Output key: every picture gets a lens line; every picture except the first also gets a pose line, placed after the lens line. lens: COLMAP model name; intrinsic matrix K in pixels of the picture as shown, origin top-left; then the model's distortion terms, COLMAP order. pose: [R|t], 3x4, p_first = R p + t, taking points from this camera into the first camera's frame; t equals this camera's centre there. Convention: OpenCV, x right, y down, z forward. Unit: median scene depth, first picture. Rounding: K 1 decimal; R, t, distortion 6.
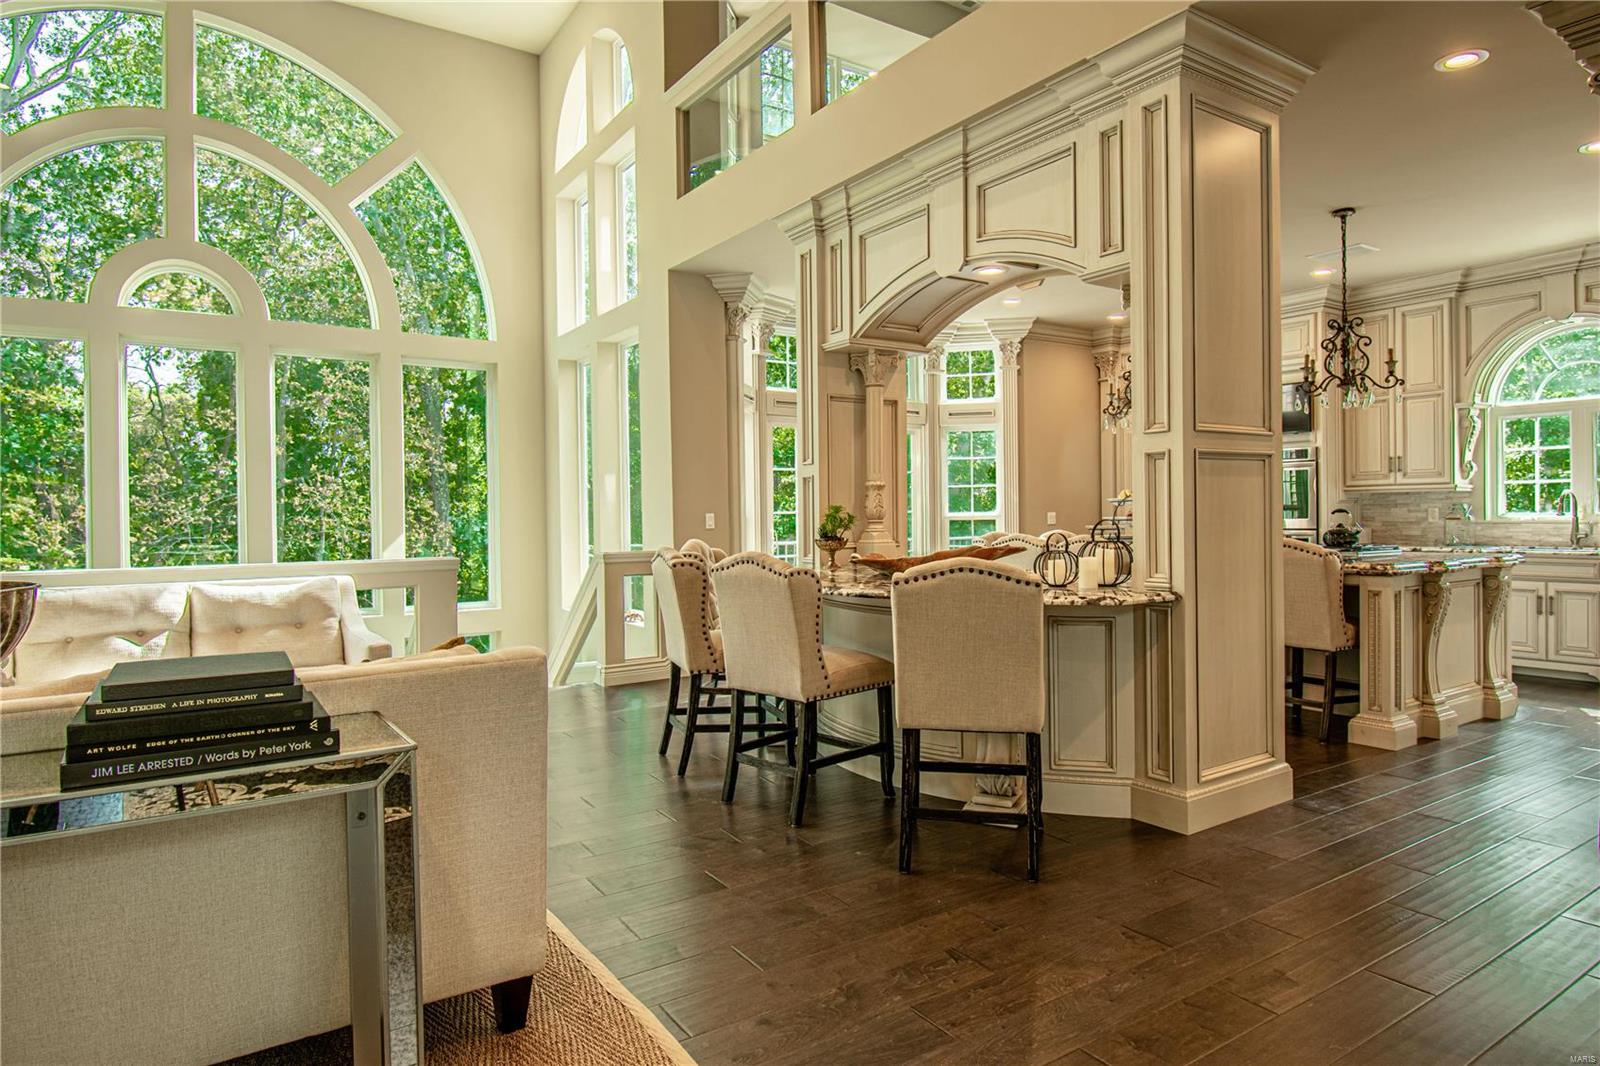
lens RADIAL K [[937.6, 0, 793.5], [0, 937.6, 524.3], [0, 0, 1]] dist [-0.013204, -0.011879]
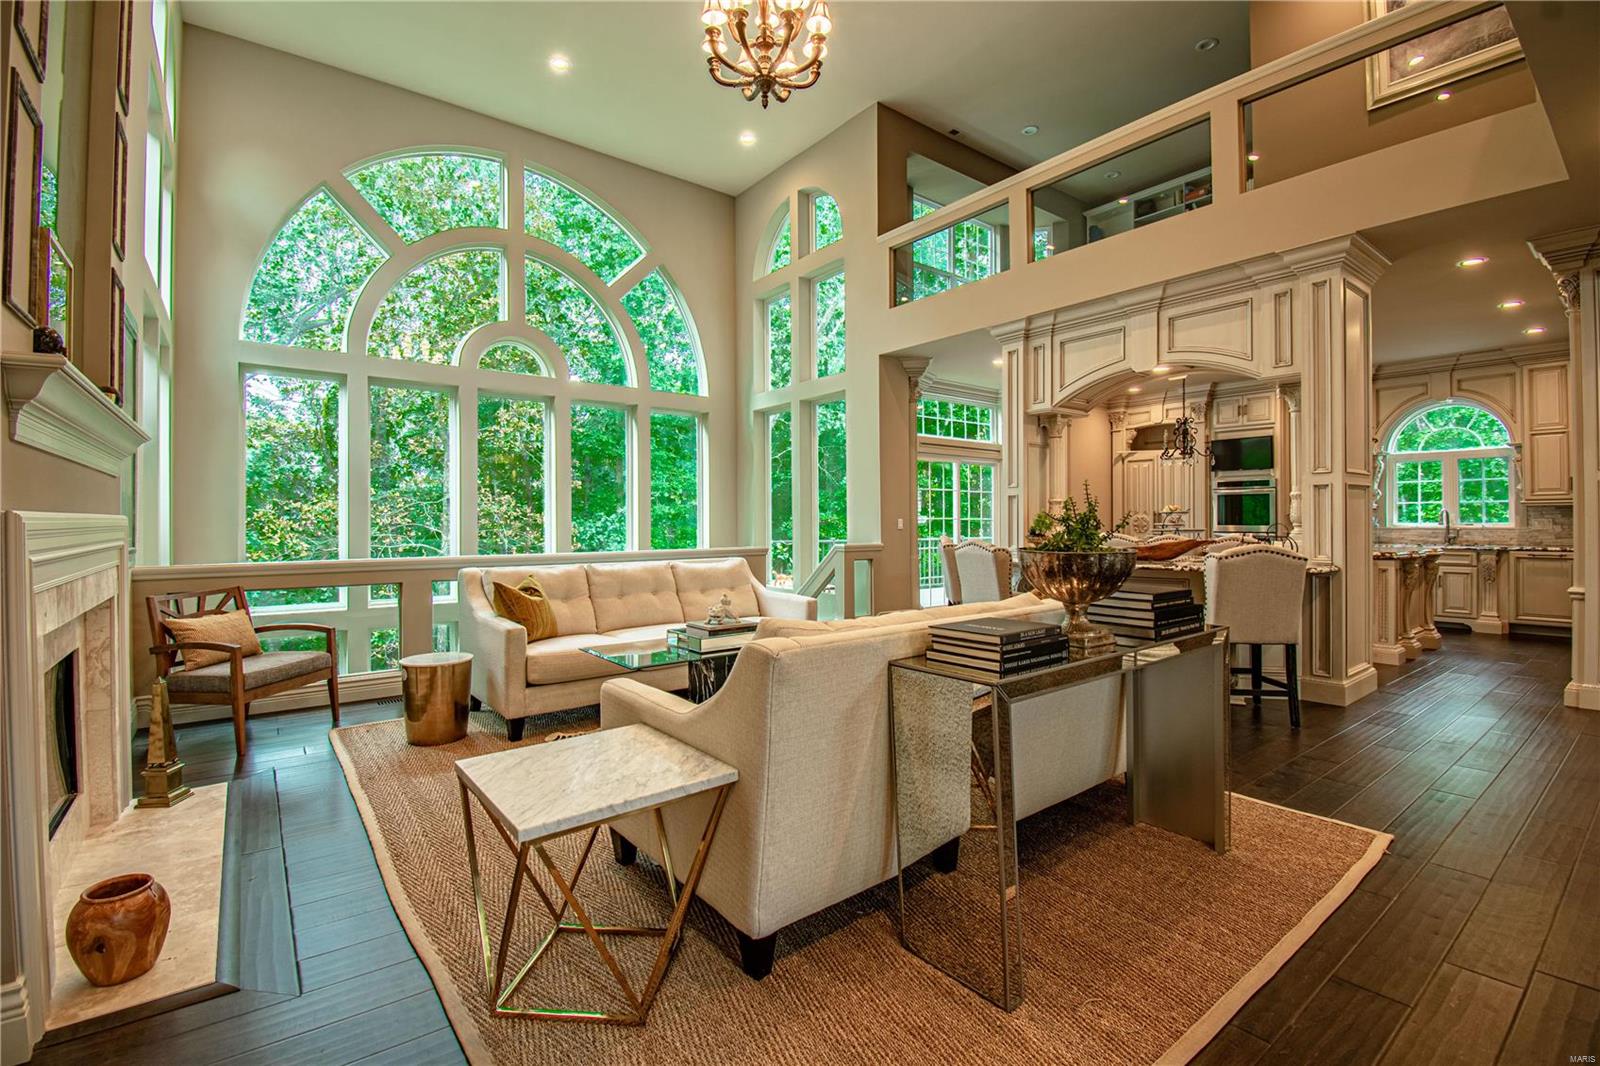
lens RADIAL K [[714.8, 0, 803.1], [0, 714.8, 521.4], [0, 0, 1]] dist [0.011703, -0.021140]
pose [[0.996104, 0.007877, 0.087834, -0.374127], [-0.006999, 0.999922, -0.010299, 0.005758], [-0.087909, 0.009644, 0.996082, -0.124386]]
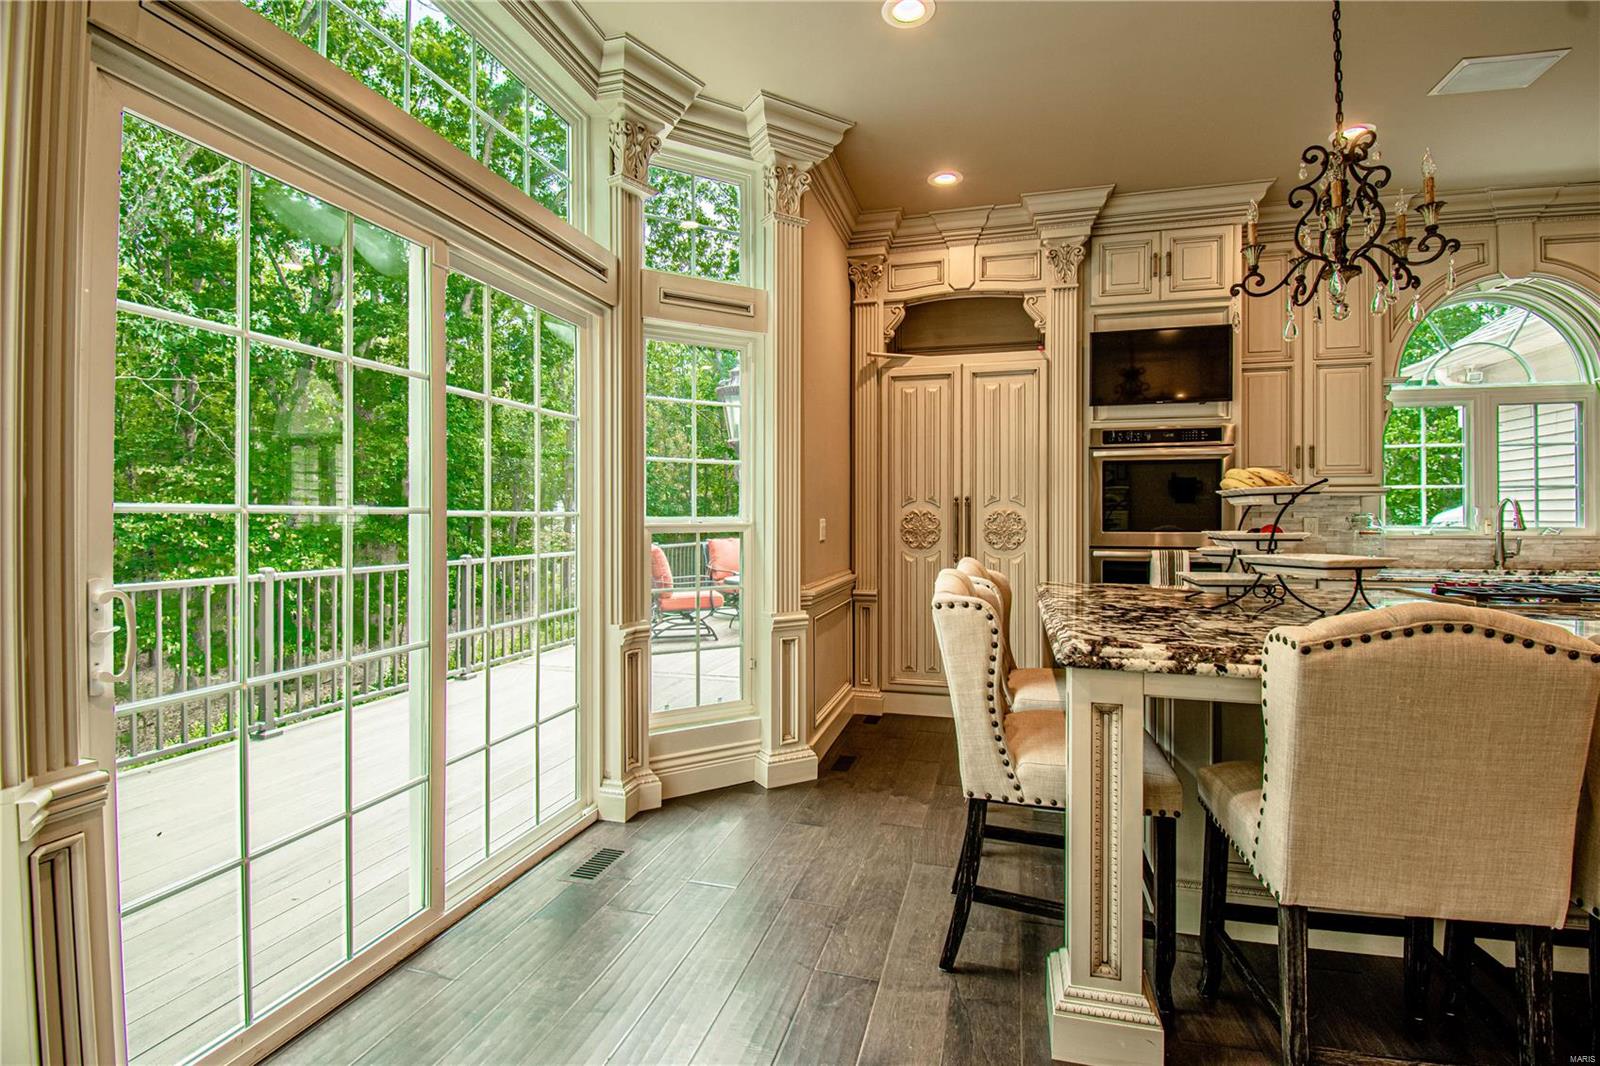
lens RADIAL K [[714.8, 0, 793.0], [0, 714.8, 518.9], [0, 0, 1]] dist [0.011703, -0.021140]
pose [[0.753400, 0.010935, 0.657471, -0.015592], [-0.004234, 0.999922, -0.011779, -0.009711], [-0.657548, 0.006090, 0.753388, 0.971395]]
